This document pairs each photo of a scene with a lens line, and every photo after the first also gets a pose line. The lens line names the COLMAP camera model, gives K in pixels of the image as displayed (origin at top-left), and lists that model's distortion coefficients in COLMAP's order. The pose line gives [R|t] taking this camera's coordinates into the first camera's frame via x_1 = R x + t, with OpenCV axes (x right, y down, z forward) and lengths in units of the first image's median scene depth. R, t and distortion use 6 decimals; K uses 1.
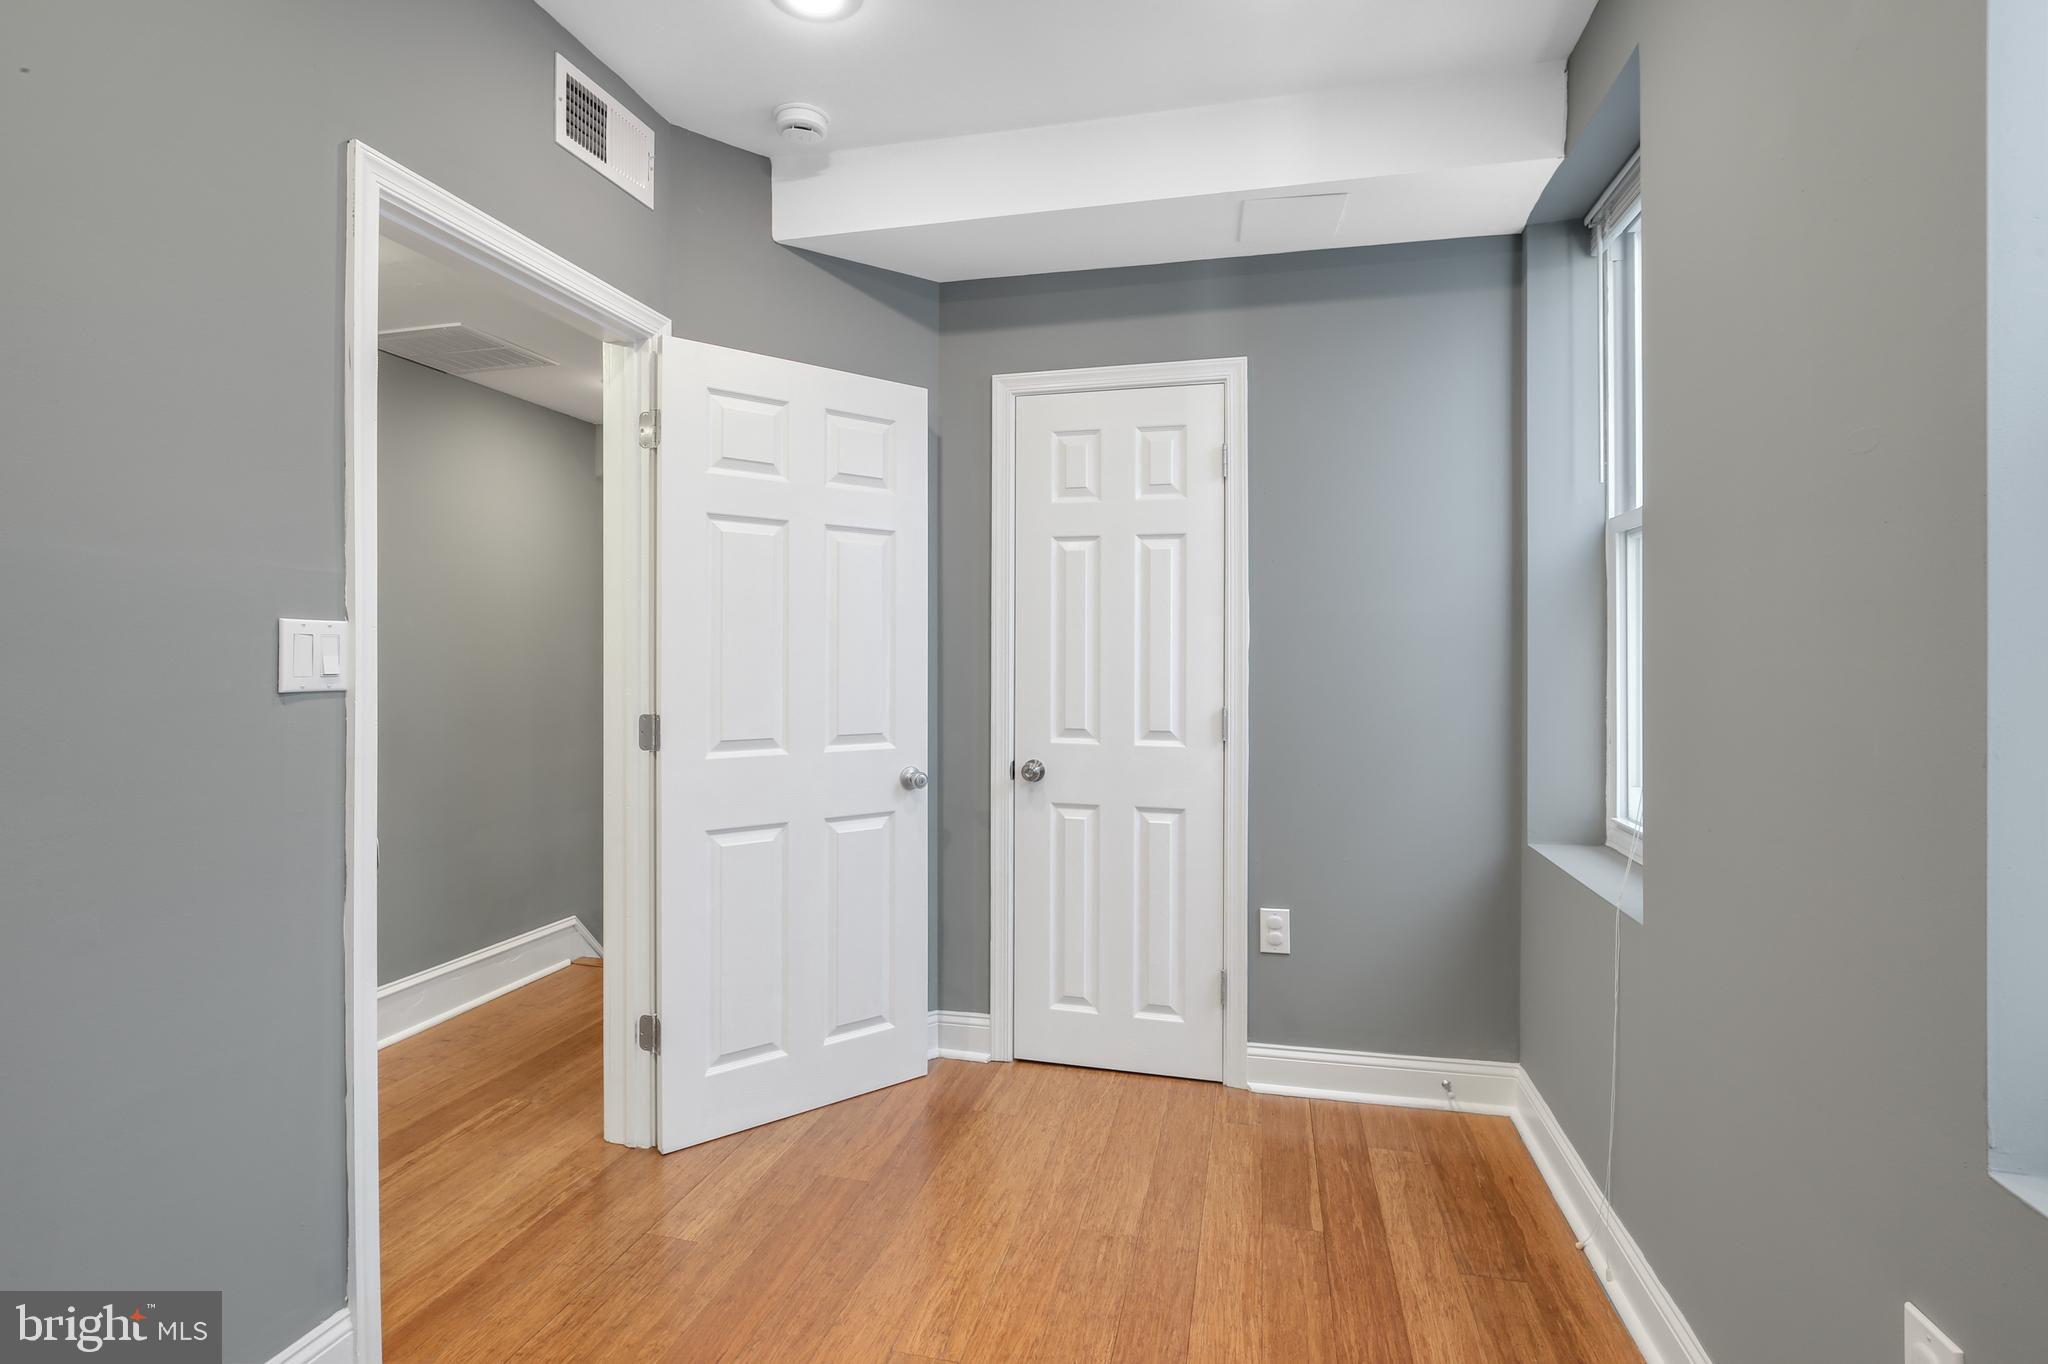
lens RADIAL K [[961.9, 0, 1024.0], [0, 961.9, 682.0], [0, 0, 1]] dist [-0.020211, 0.000407]
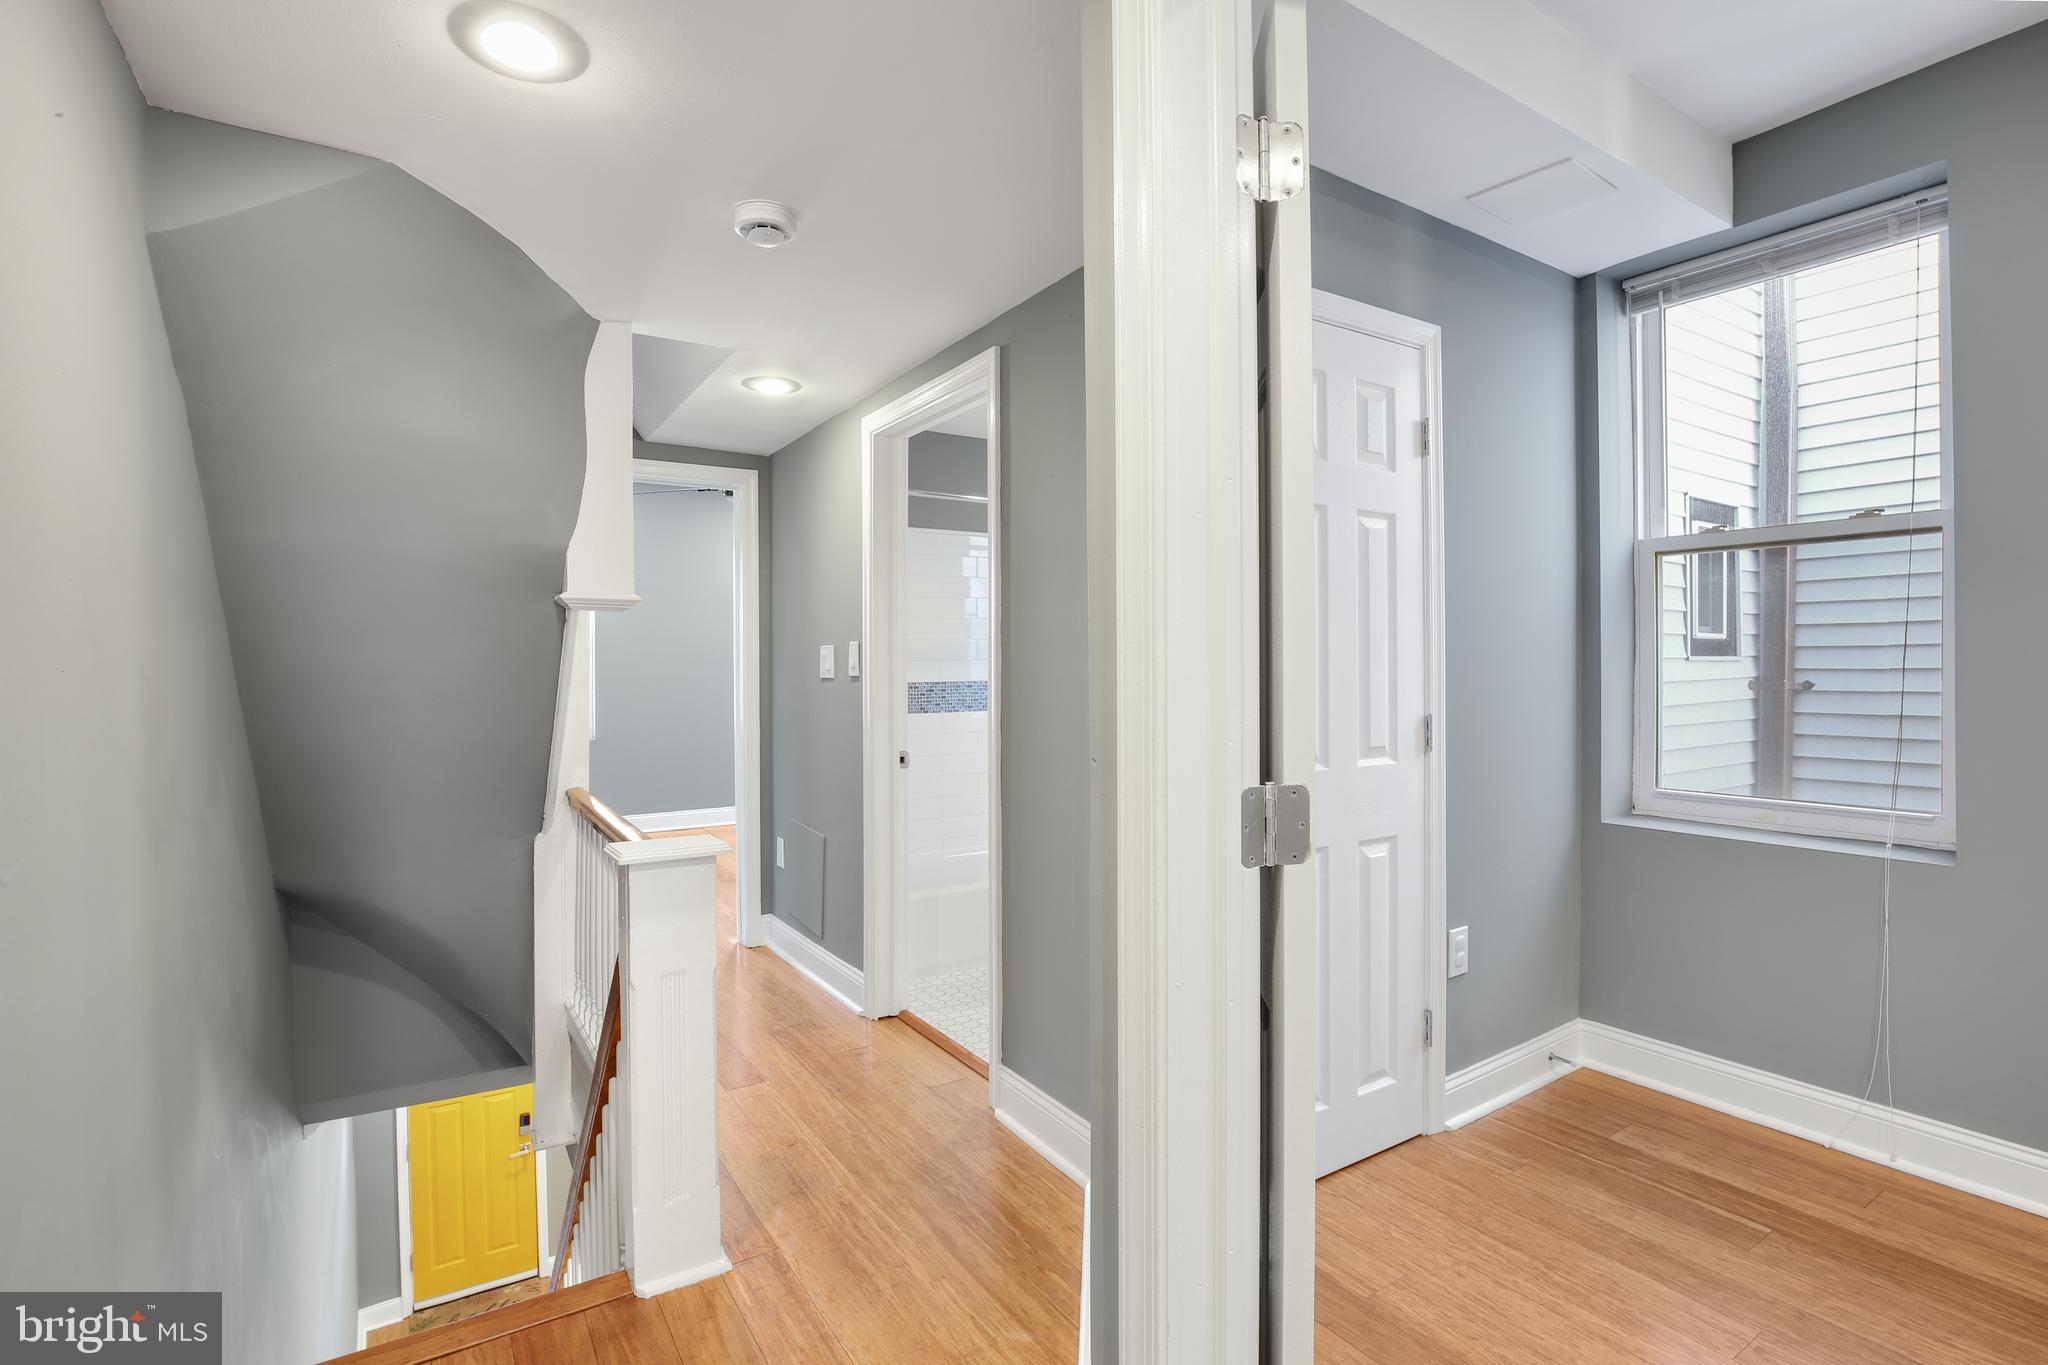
lens RADIAL K [[961.9, 0, 1024.0], [0, 961.9, 682.5], [0, 0, 1]] dist [-0.020211, 0.000407]
pose [[0.675723, -0.025941, 0.736700, -0.746021], [0.020665, 0.999654, 0.016245, -0.027577], [-0.736866, 0.004247, 0.676025, 0.718836]]
